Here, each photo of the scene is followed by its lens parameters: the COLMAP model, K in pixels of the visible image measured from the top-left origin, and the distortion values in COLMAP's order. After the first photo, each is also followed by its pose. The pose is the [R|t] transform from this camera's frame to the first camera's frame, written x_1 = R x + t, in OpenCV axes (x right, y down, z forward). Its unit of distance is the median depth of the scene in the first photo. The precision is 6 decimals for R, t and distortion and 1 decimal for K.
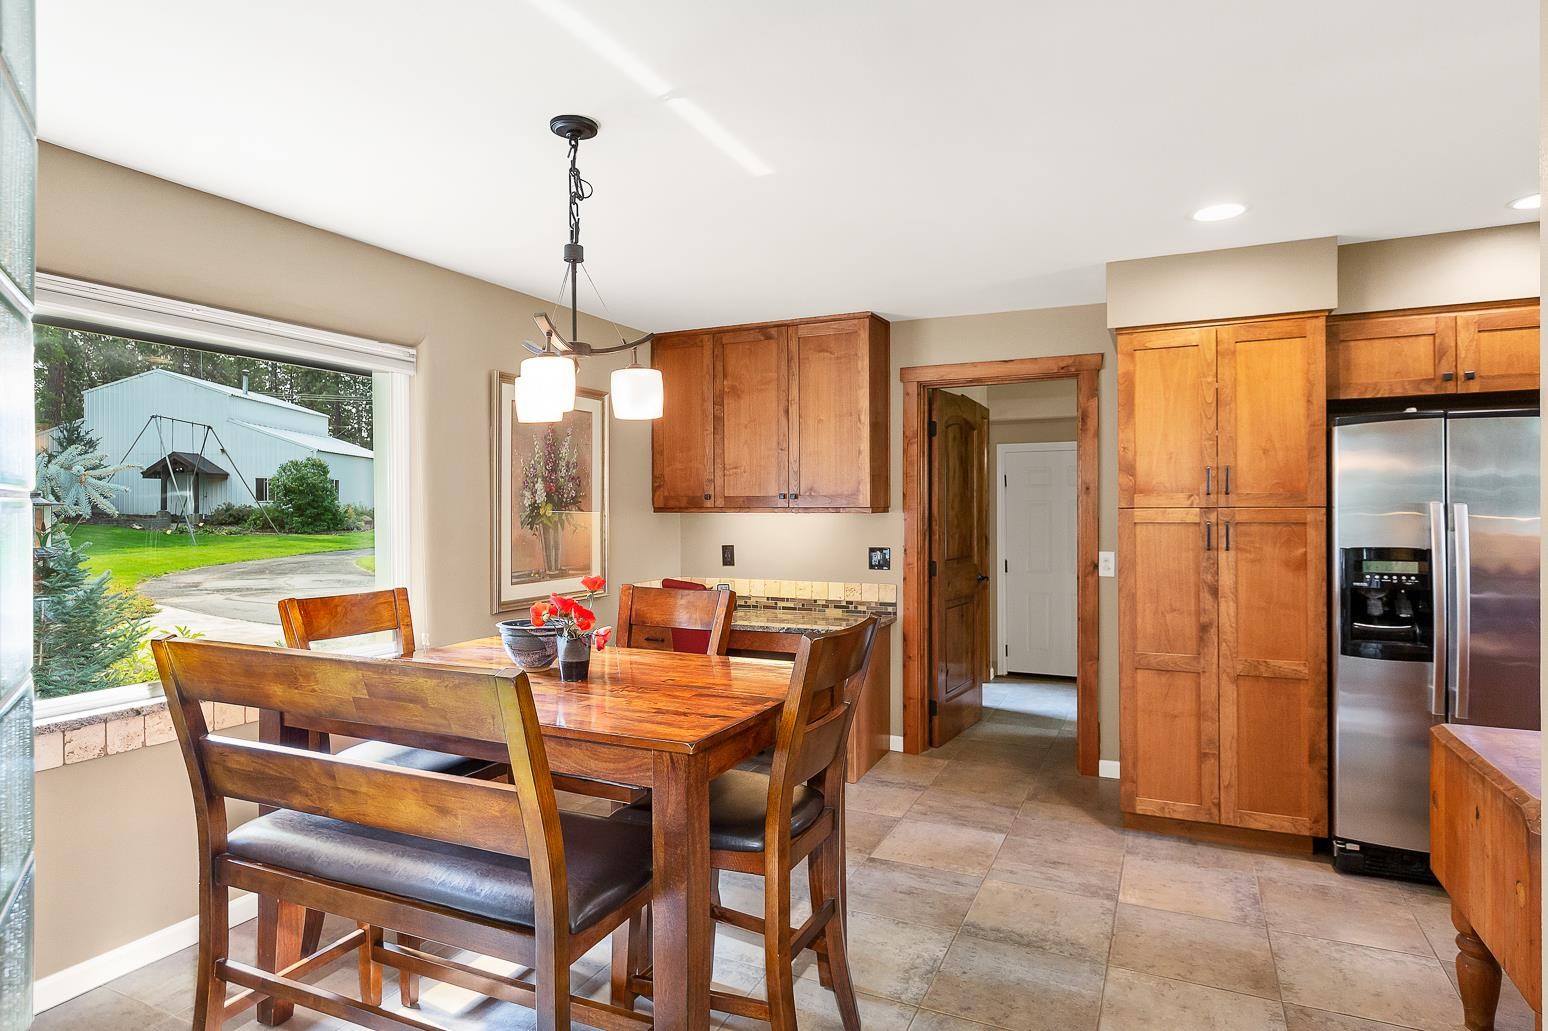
lens RADIAL K [[897.8, 0, 769.8], [0, 897.8, 507.7], [0, 0, 1]] dist [-0.003435, -0.000702]
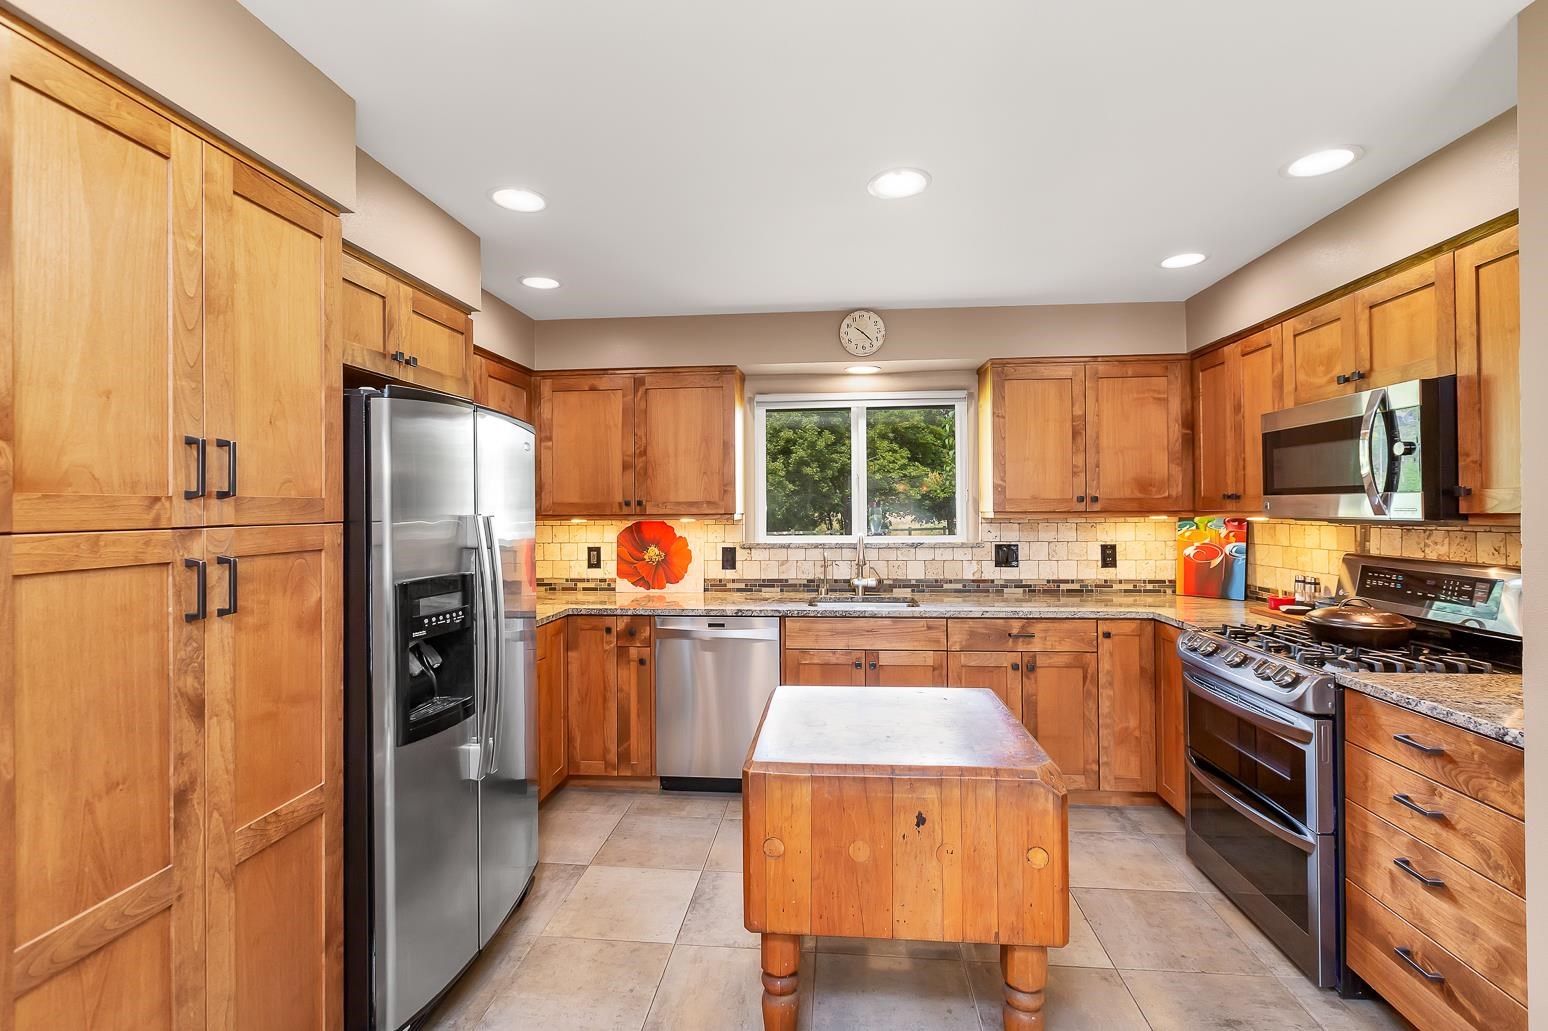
lens RADIAL K [[700.4, 0, 779.0], [0, 700.4, 504.6], [0, 0, 1]] dist [-0.001466, 0.000762]
pose [[-0.337783, 0.012881, 0.941136, 0.055716], [0.008213, 0.999909, -0.010737, -0.005206], [-0.941188, 0.004102, -0.337858, 0.846662]]
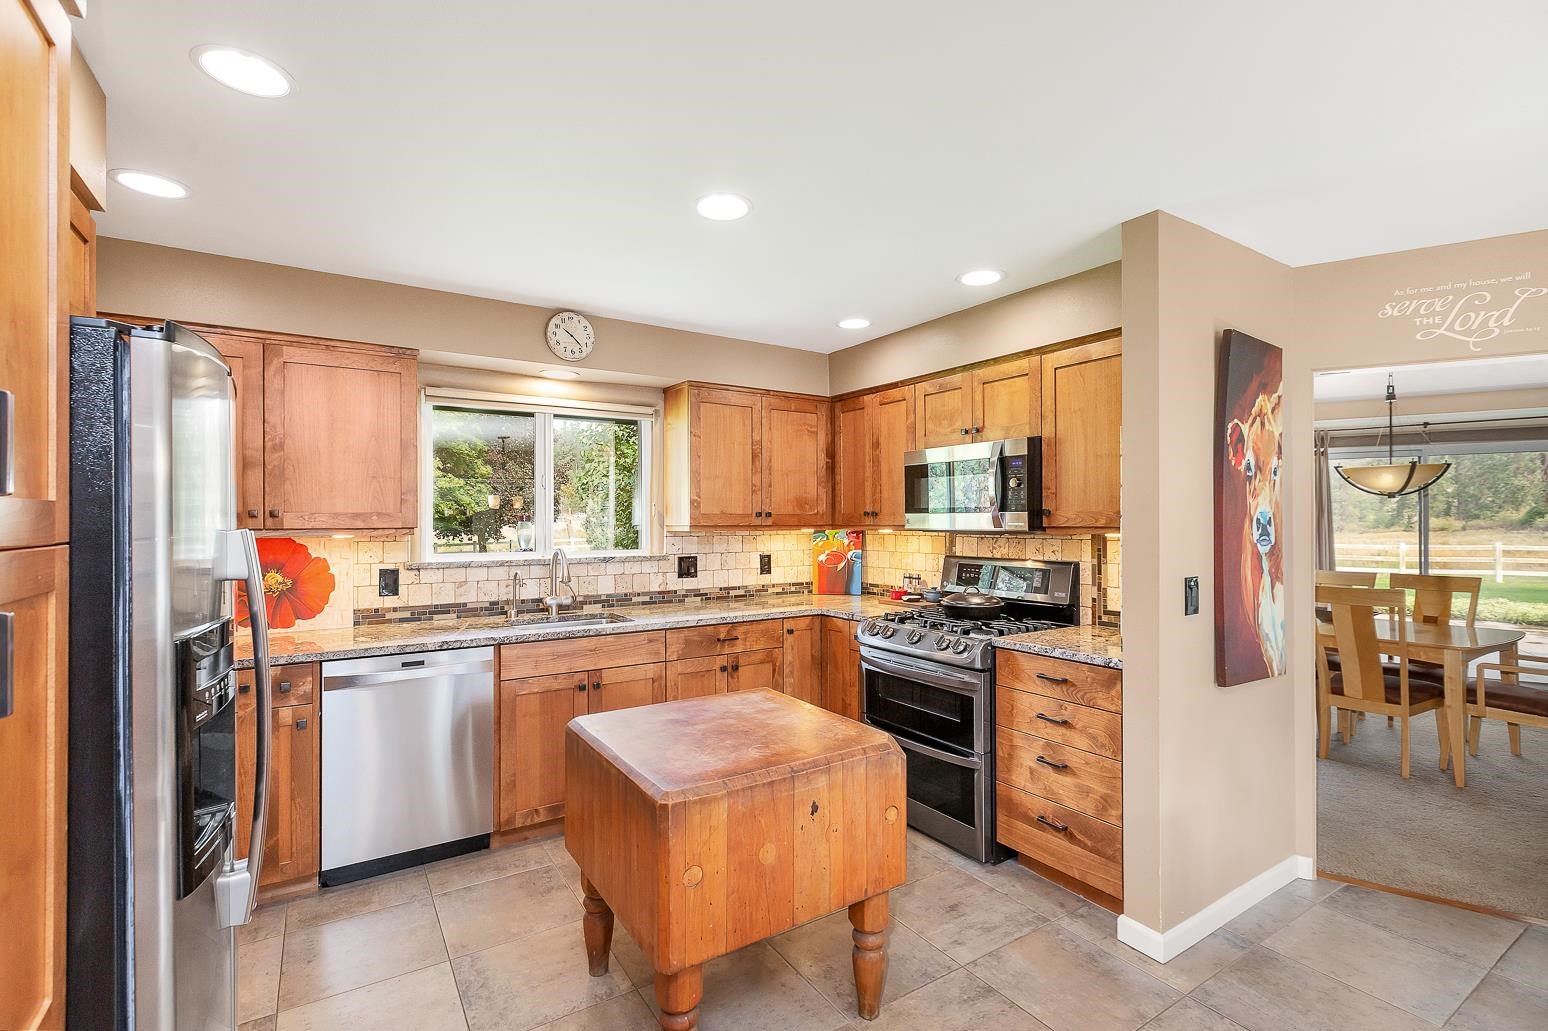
lens RADIAL K [[700.4, 0, 783.0], [0, 700.4, 518.4], [0, 0, 1]] dist [-0.001466, 0.000762]
pose [[-0.848554, 0.009254, 0.529027, 0.216984], [0.006952, 0.999956, -0.006342, -0.006428], [-0.529062, -0.001704, -0.848581, 1.047387]]
